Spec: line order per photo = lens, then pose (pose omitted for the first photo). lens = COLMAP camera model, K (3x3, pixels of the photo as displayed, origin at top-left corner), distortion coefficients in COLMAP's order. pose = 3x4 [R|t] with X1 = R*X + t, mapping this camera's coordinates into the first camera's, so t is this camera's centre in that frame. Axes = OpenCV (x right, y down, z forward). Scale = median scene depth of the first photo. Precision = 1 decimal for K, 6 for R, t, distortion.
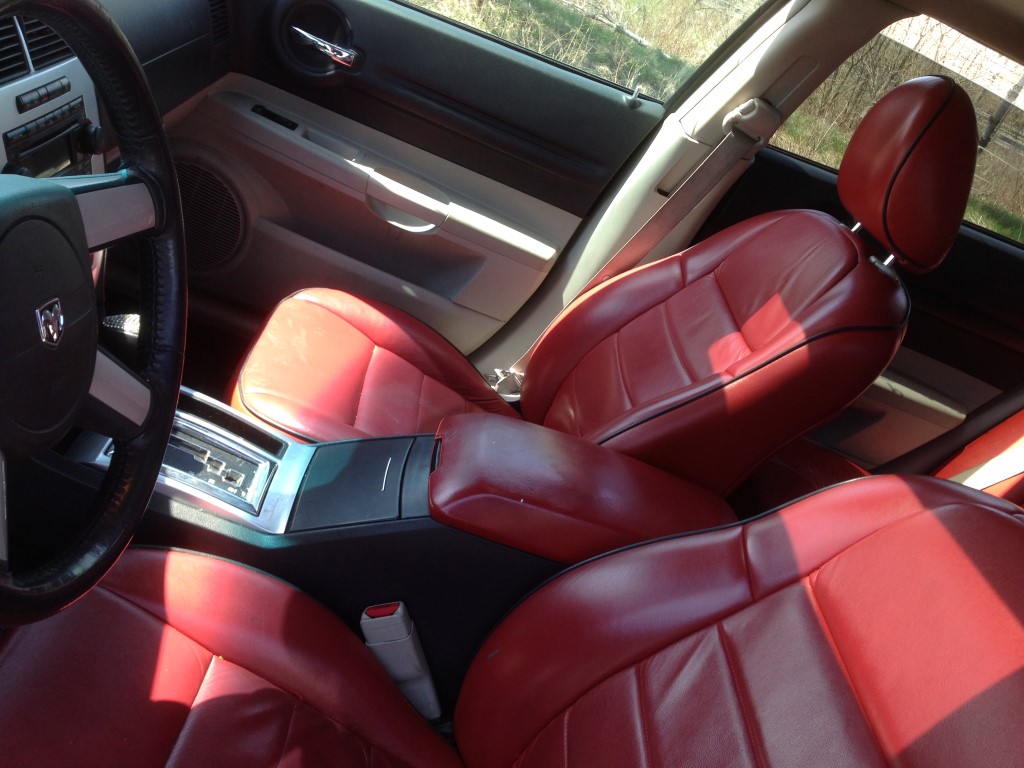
lens RADIAL K [[914.2, 0, 511.5], [0, 914.2, 364.1], [0, 0, 1]] dist [0.092673, -0.152210]
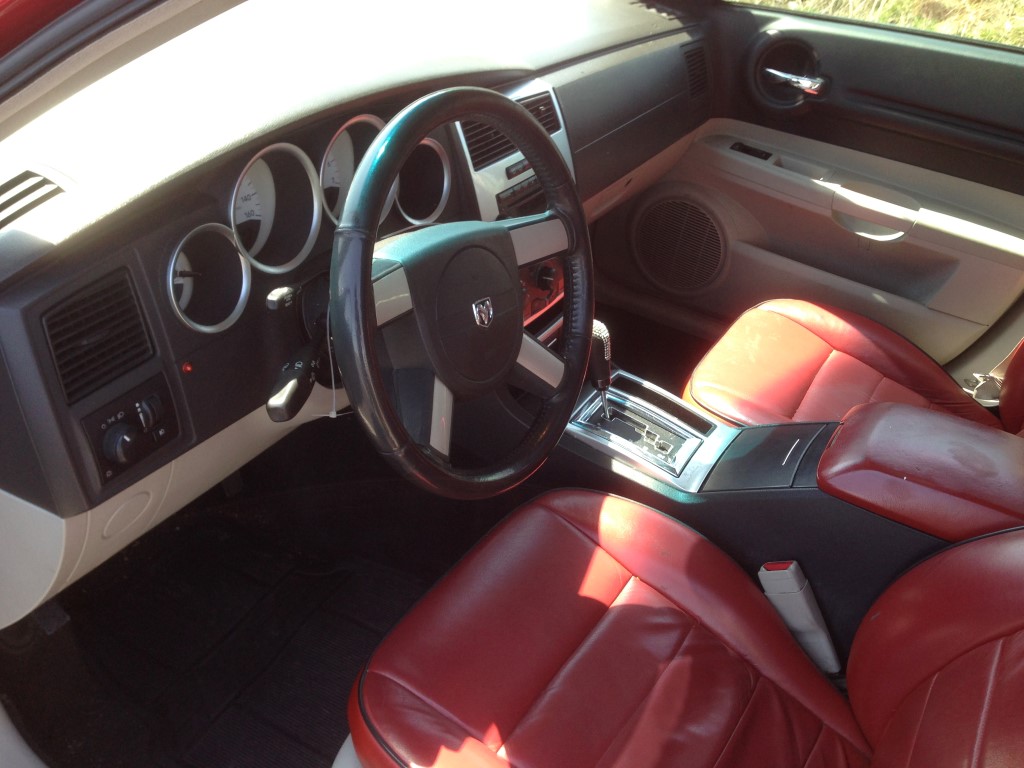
lens RADIAL K [[960.0, 0, 555.2], [0, 960.0, 385.5], [0, 0, 1]] dist [0.056512, -0.000941]
pose [[0.831415, -0.004307, -0.555636, 0.282655], [-0.006372, 0.999830, -0.017285, 0.059072], [0.555616, 0.017912, 0.831246, -0.157836]]
